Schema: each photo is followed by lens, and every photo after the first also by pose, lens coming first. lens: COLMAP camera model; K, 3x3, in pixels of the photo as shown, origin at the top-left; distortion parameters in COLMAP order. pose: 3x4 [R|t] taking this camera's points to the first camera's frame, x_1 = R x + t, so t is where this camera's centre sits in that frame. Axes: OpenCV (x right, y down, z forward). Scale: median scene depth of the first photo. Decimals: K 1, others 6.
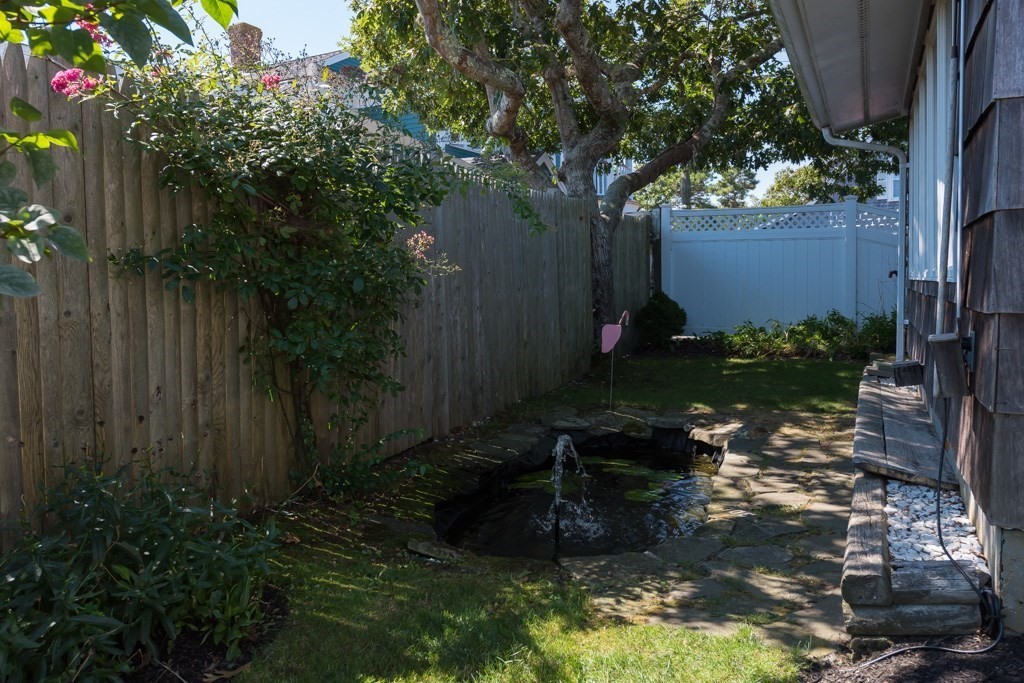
lens RADIAL K [[690.3, 0, 514.1], [0, 690.3, 336.9], [0, 0, 1]] dist [0.030705, -0.006039]
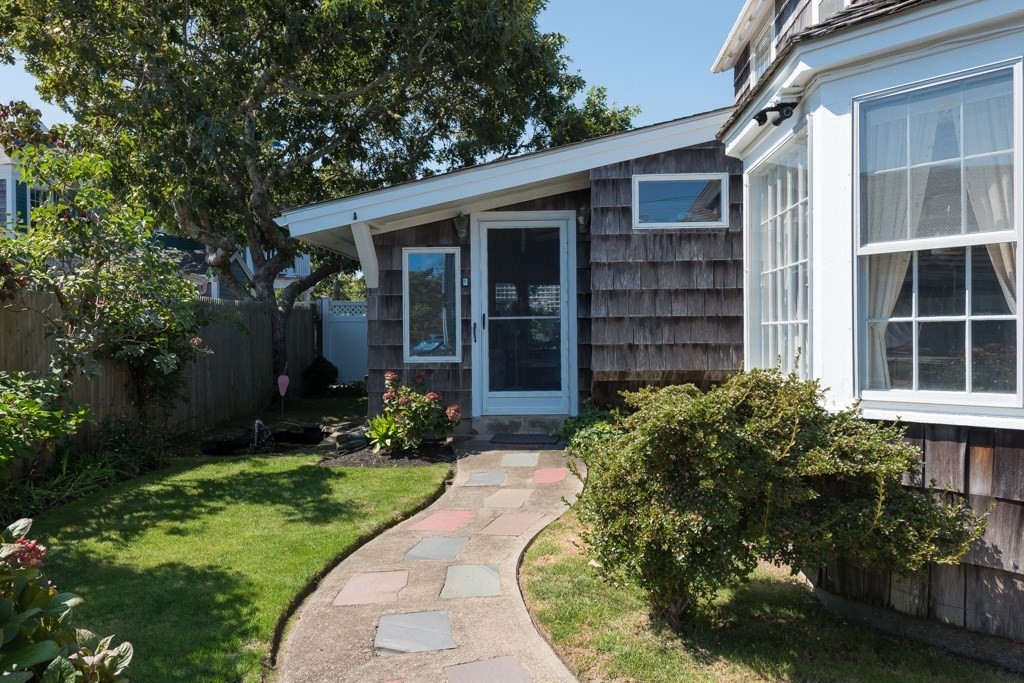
lens RADIAL K [[690.3, 0, 515.9], [0, 690.3, 342.9], [0, 0, 1]] dist [0.030705, -0.006039]
pose [[0.901699, 0.011559, 0.432209, -0.078825], [0.019670, 0.997511, -0.067713, 0.024346], [-0.431916, 0.069559, 0.899227, -0.744930]]
